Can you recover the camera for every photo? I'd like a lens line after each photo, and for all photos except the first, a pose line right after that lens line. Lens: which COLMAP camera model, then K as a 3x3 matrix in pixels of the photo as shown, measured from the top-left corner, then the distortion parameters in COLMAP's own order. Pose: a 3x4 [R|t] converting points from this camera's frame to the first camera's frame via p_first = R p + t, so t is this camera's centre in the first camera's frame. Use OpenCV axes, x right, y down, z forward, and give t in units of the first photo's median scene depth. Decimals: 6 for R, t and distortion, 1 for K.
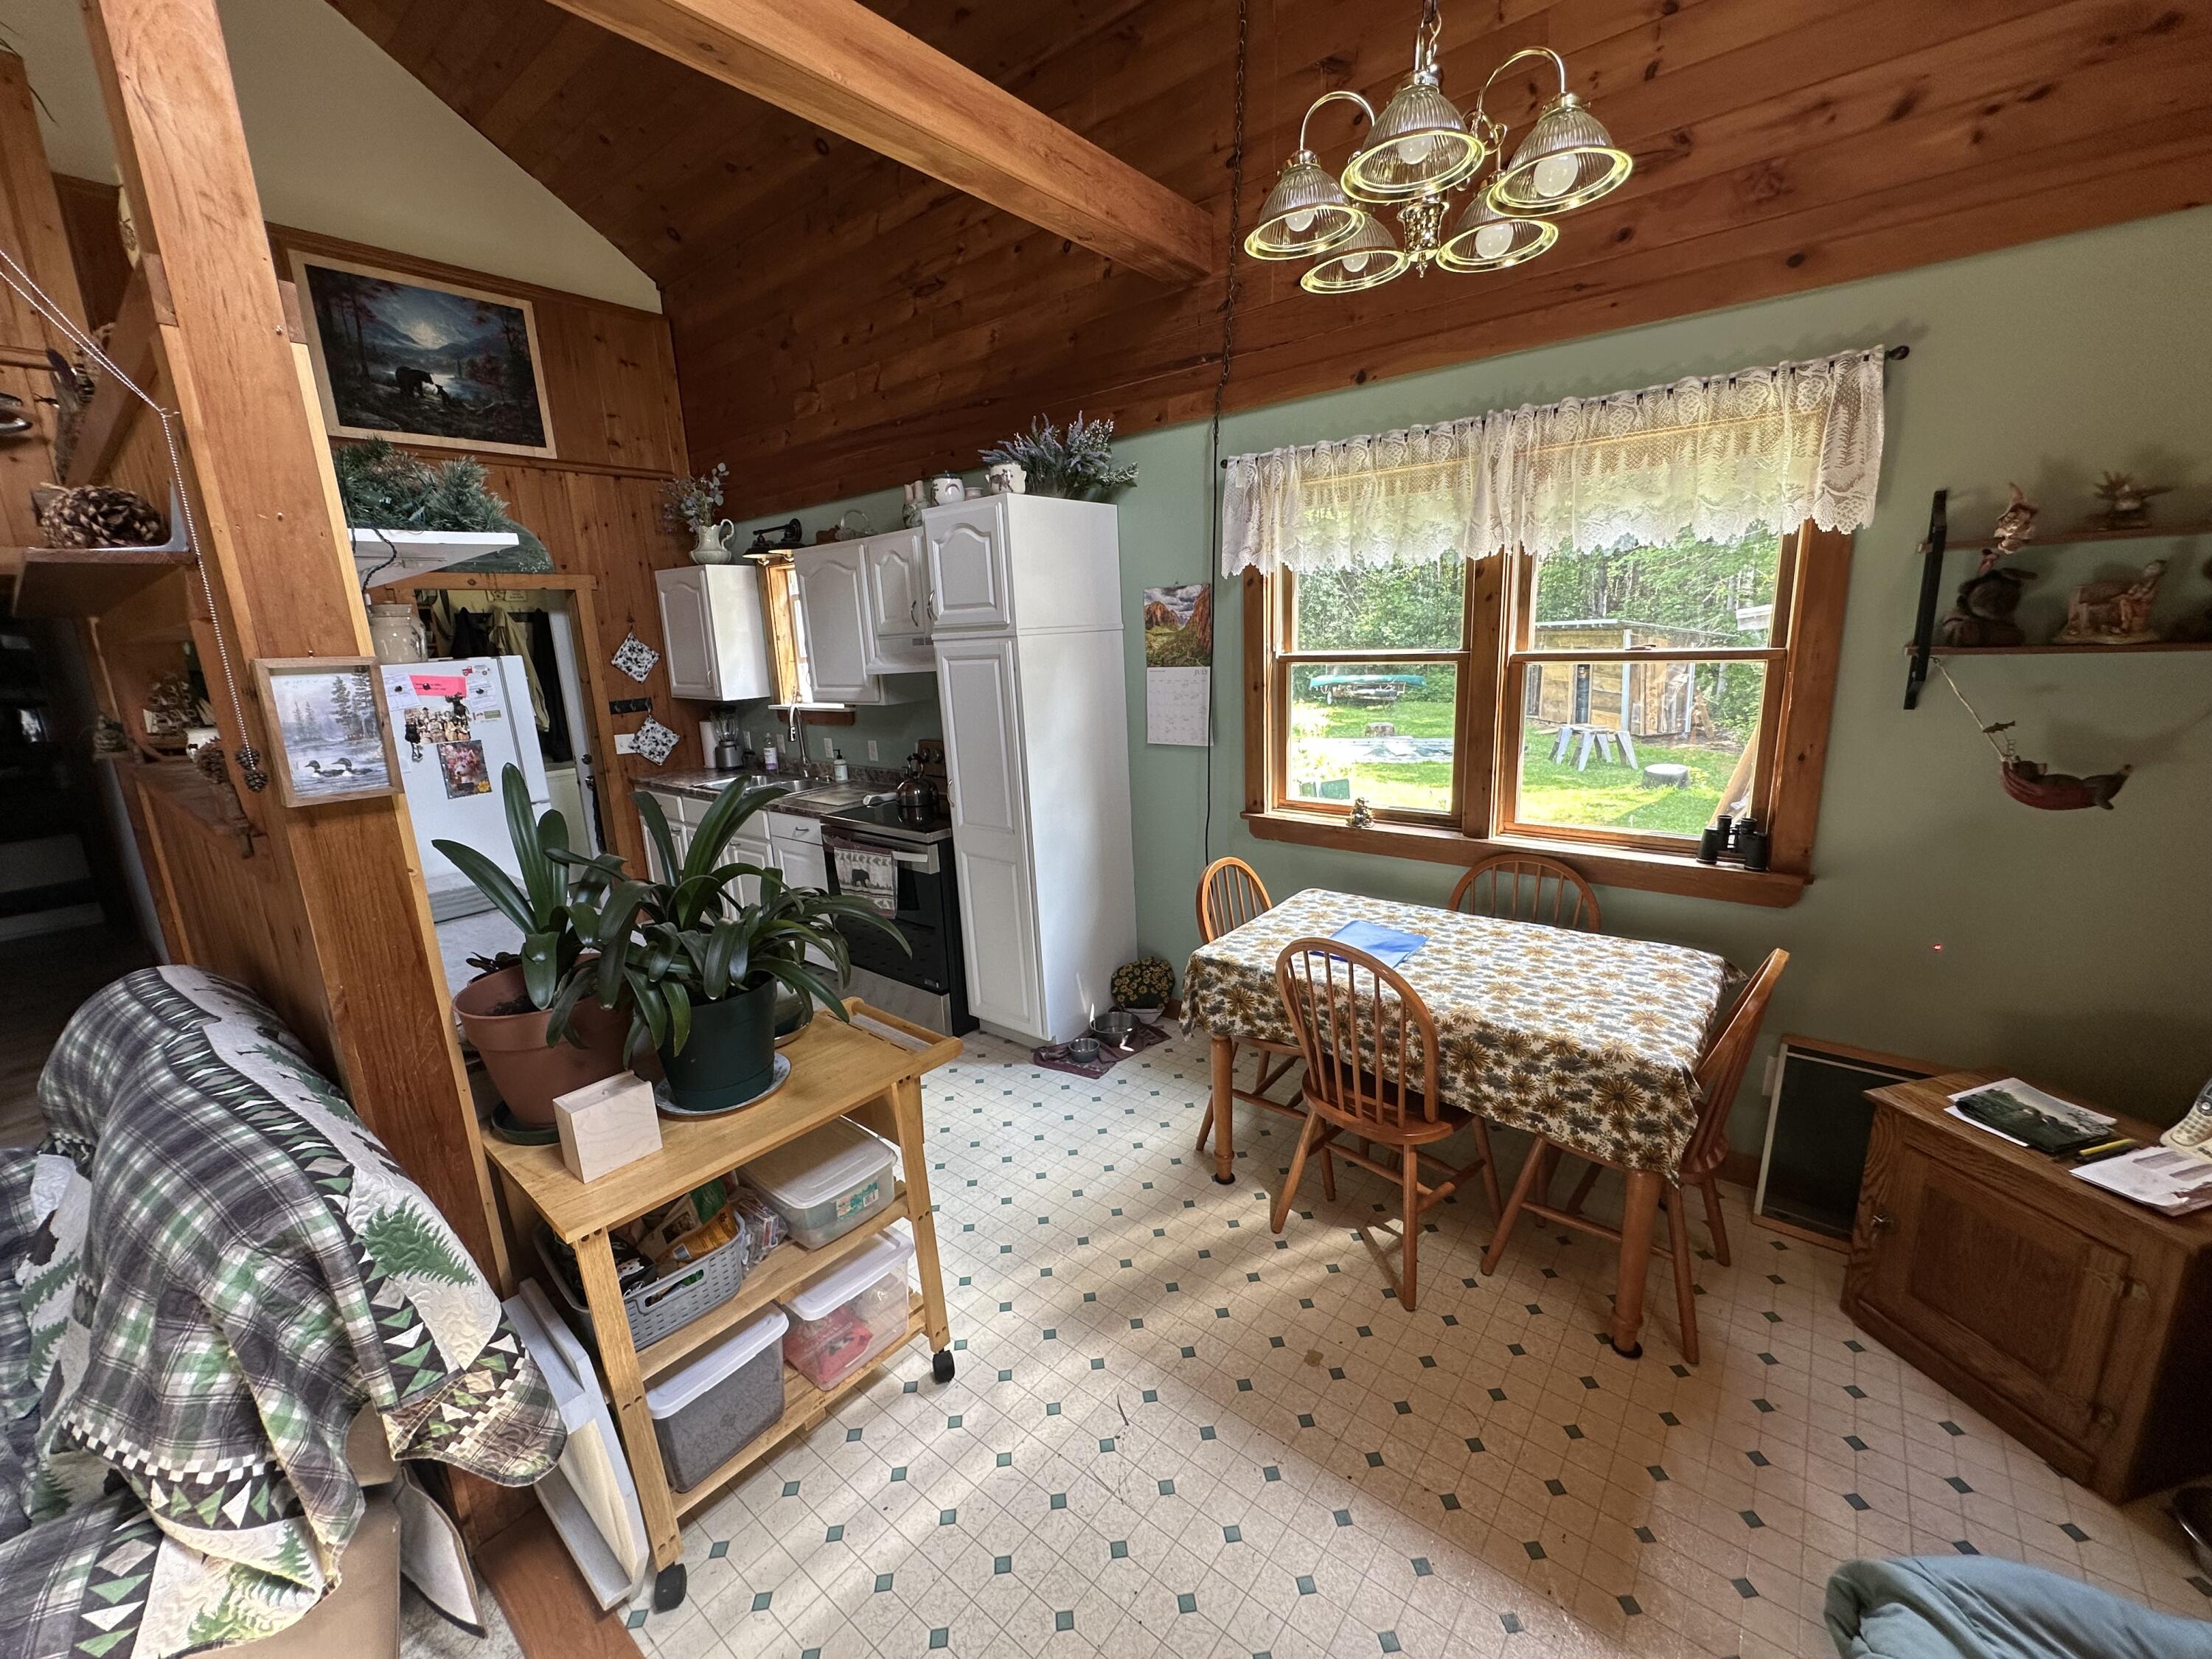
lens RADIAL K [[889.7, 0, 1120.3], [0, 889.7, 838.7], [0, 0, 1]] dist [-0.000265, -0.000753]
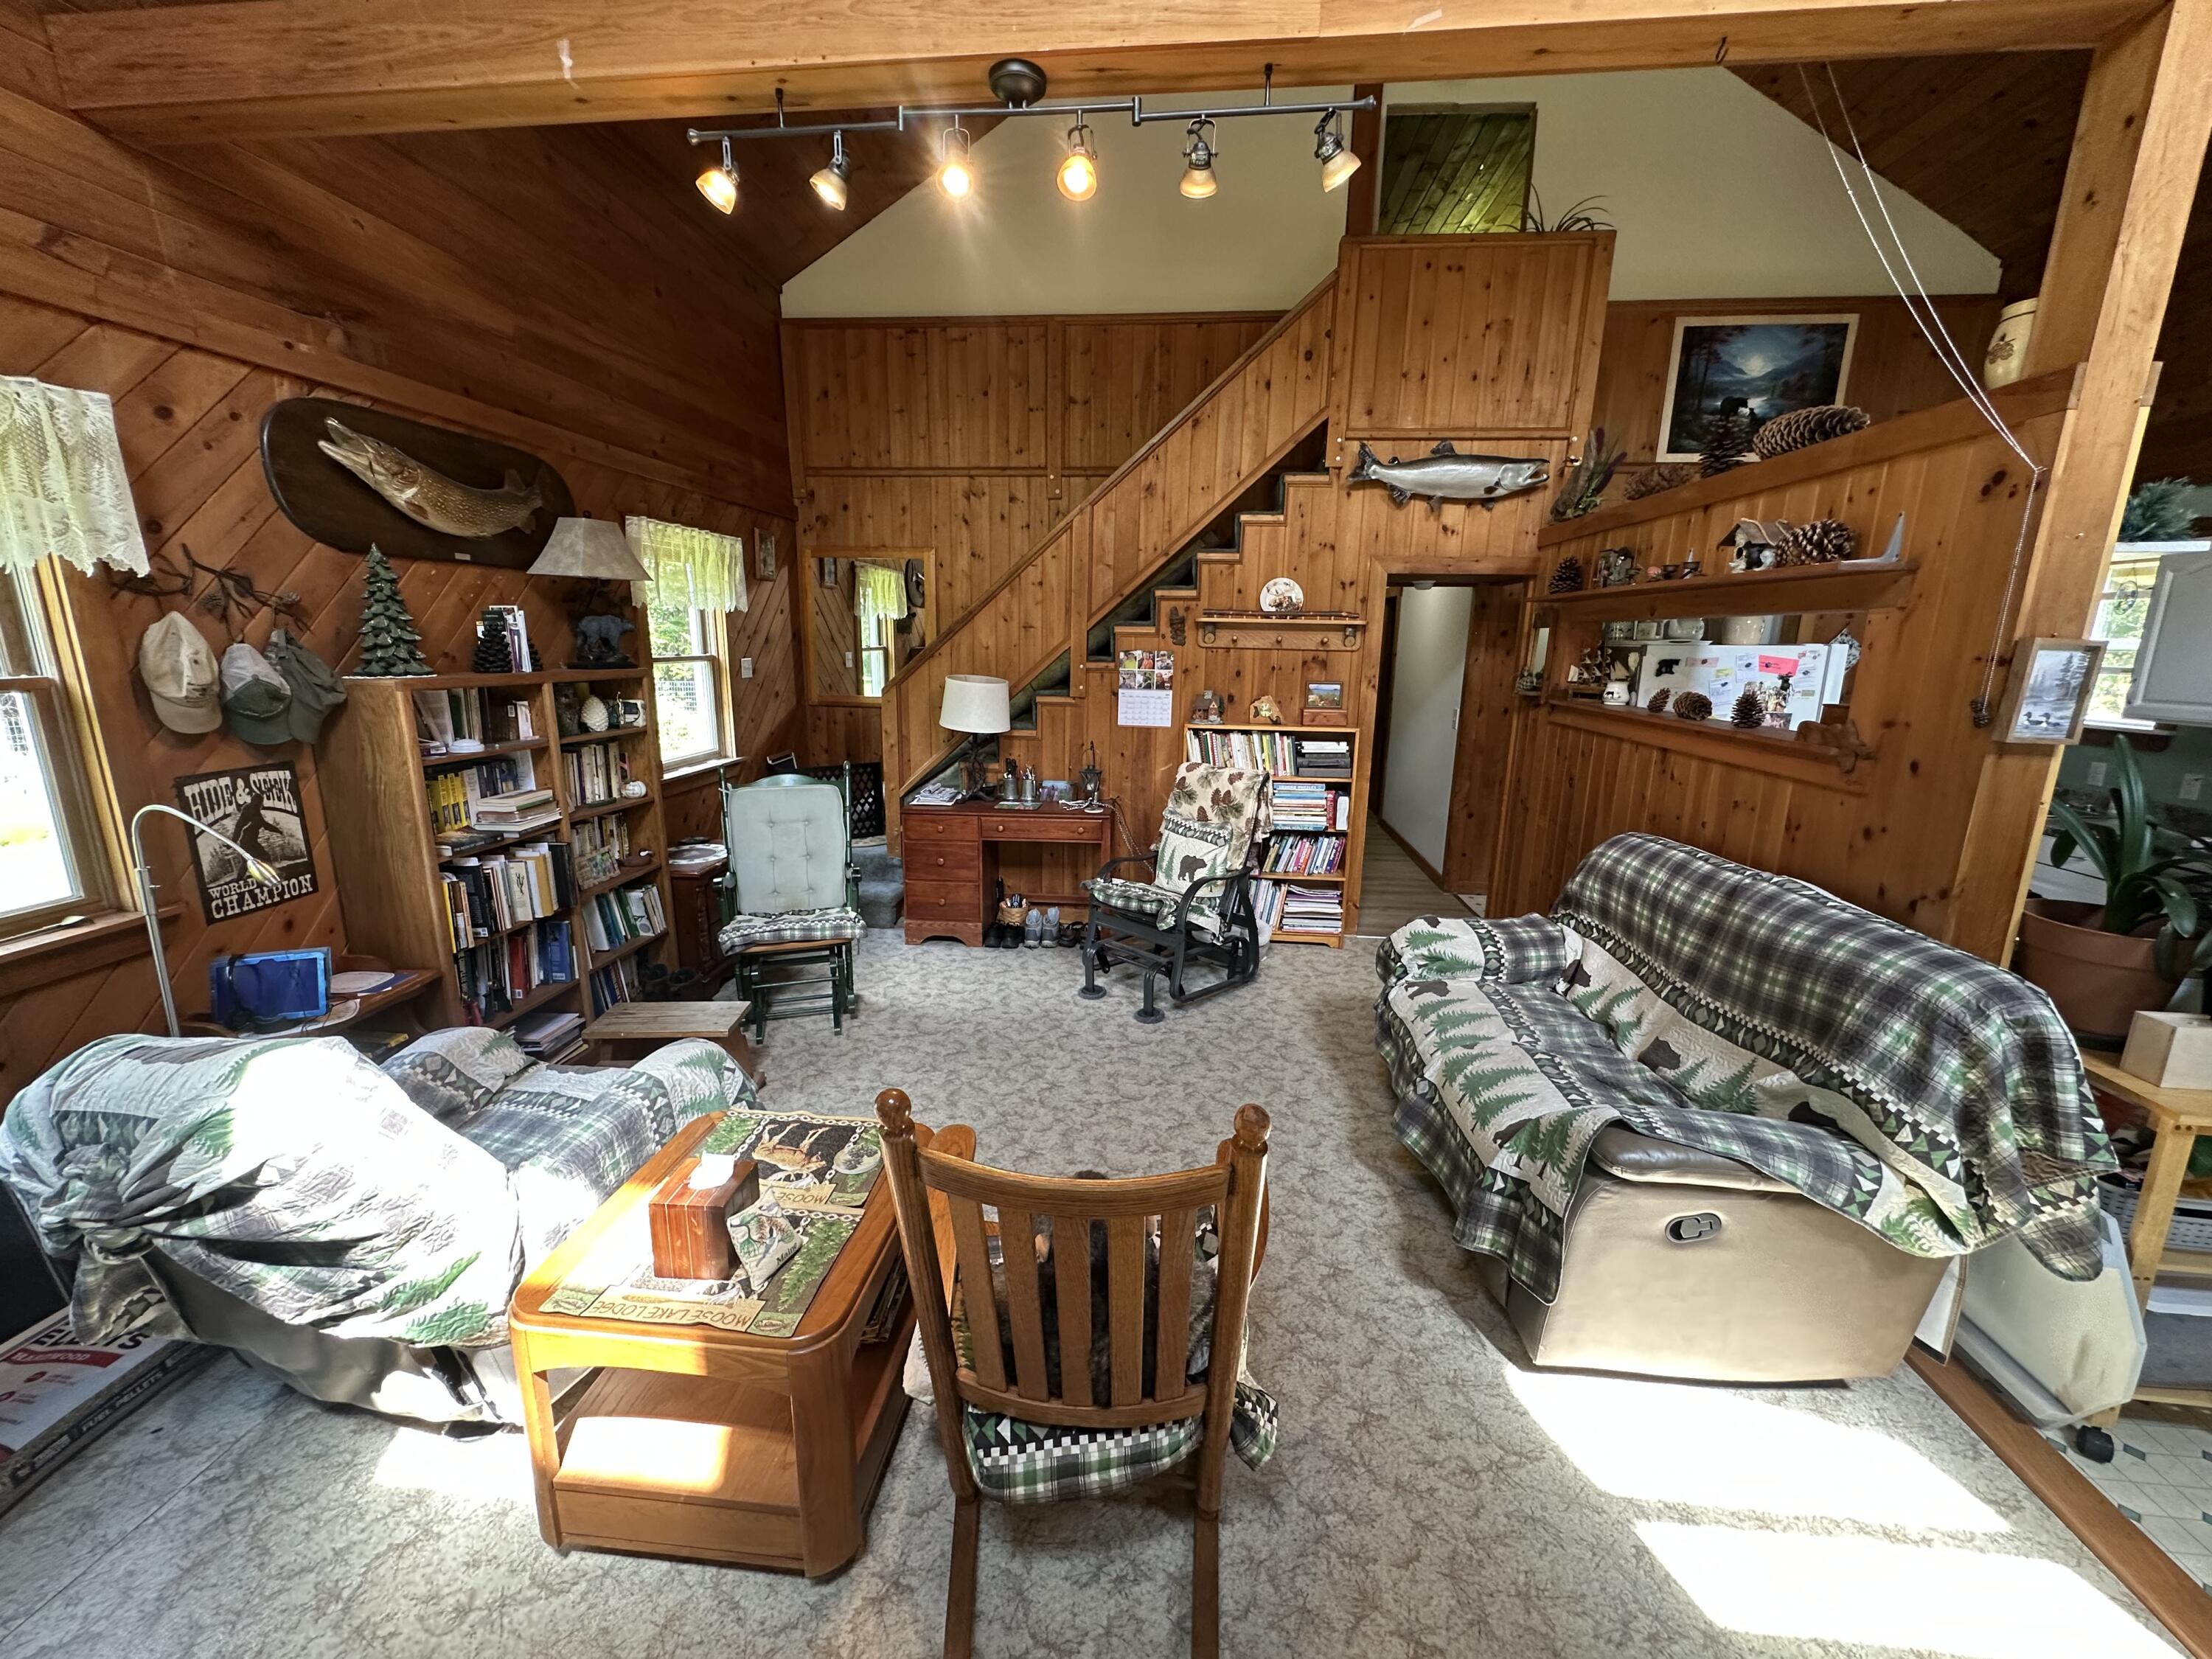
lens RADIAL K [[889.7, 0, 1106.7], [0, 889.7, 833.8], [0, 0, 1]] dist [-0.000265, -0.000753]
pose [[0.536263, 0.231973, -0.811548, -0.215984], [-0.230259, 0.965229, 0.123748, 0.108885], [0.812036, 0.120505, 0.571031, -0.400047]]
